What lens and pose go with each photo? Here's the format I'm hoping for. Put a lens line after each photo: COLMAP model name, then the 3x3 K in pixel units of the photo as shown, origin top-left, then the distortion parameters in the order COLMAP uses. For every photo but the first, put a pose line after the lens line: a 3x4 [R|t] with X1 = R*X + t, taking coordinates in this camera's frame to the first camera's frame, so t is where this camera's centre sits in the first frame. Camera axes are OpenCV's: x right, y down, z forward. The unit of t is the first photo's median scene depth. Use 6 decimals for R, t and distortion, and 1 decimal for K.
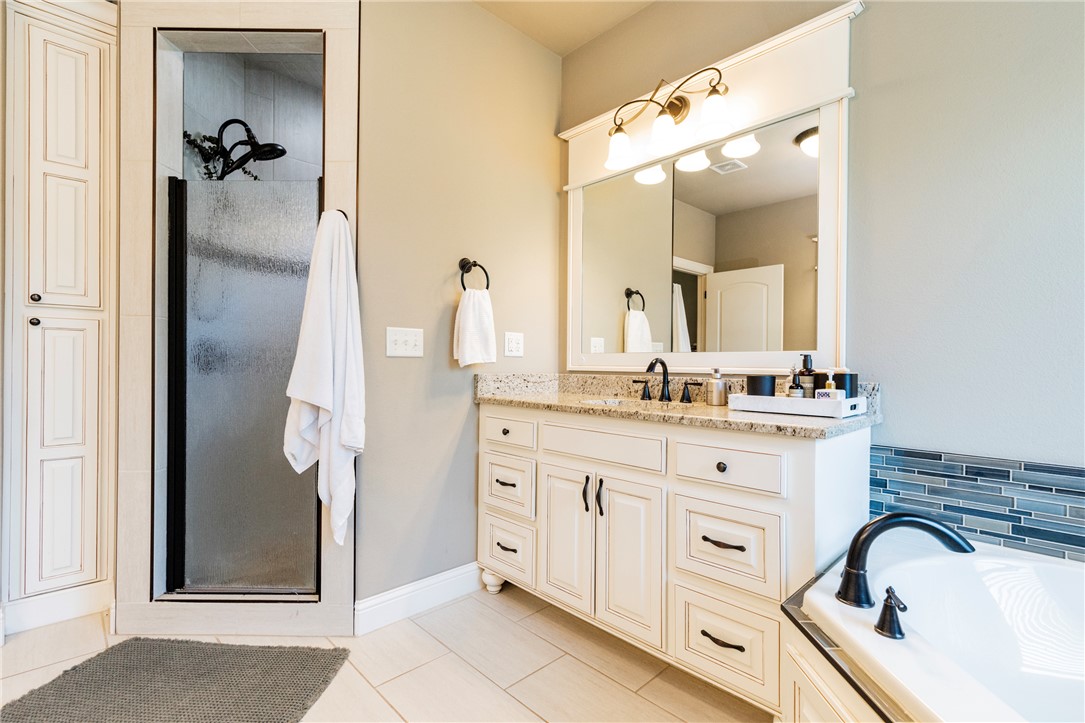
lens RADIAL K [[497.6, 0, 548.7], [0, 497.6, 364.0], [0, 0, 1]] dist [0.001319, 0.001193]
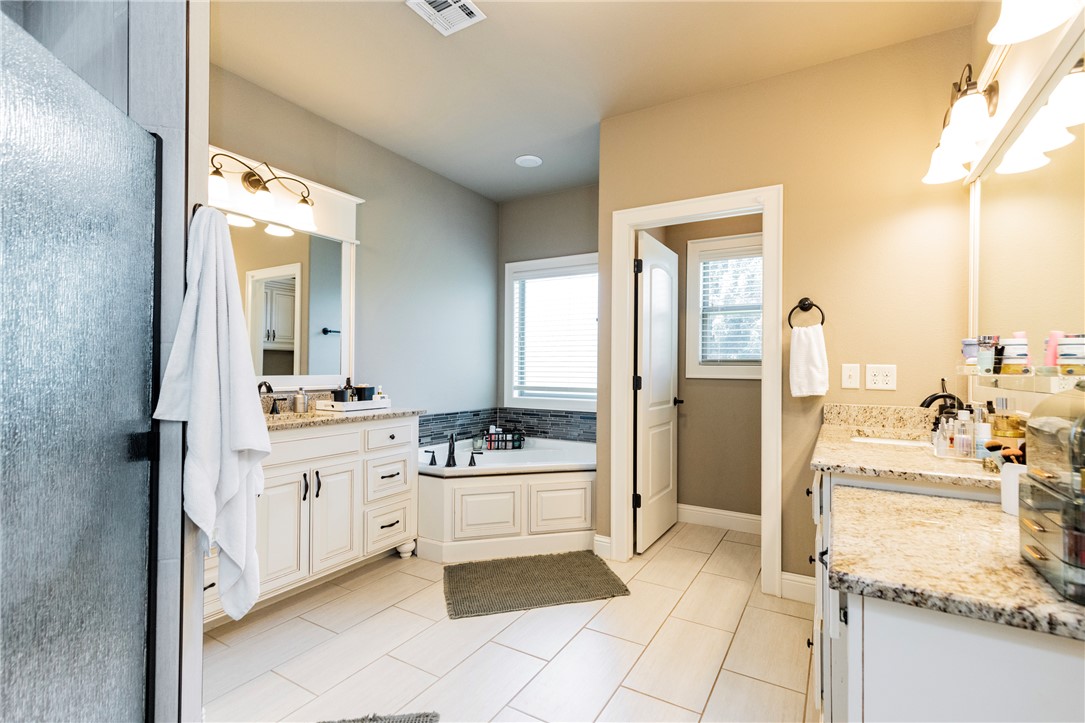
lens RADIAL K [[497.6, 0, 543.6], [0, 497.6, 364.2], [0, 0, 1]] dist [0.001319, 0.001193]
pose [[-0.248485, -0.004701, 0.968624, -0.423755], [-0.007537, 0.999967, 0.002920, -0.023067], [-0.968606, -0.006575, -0.248513, 0.222742]]
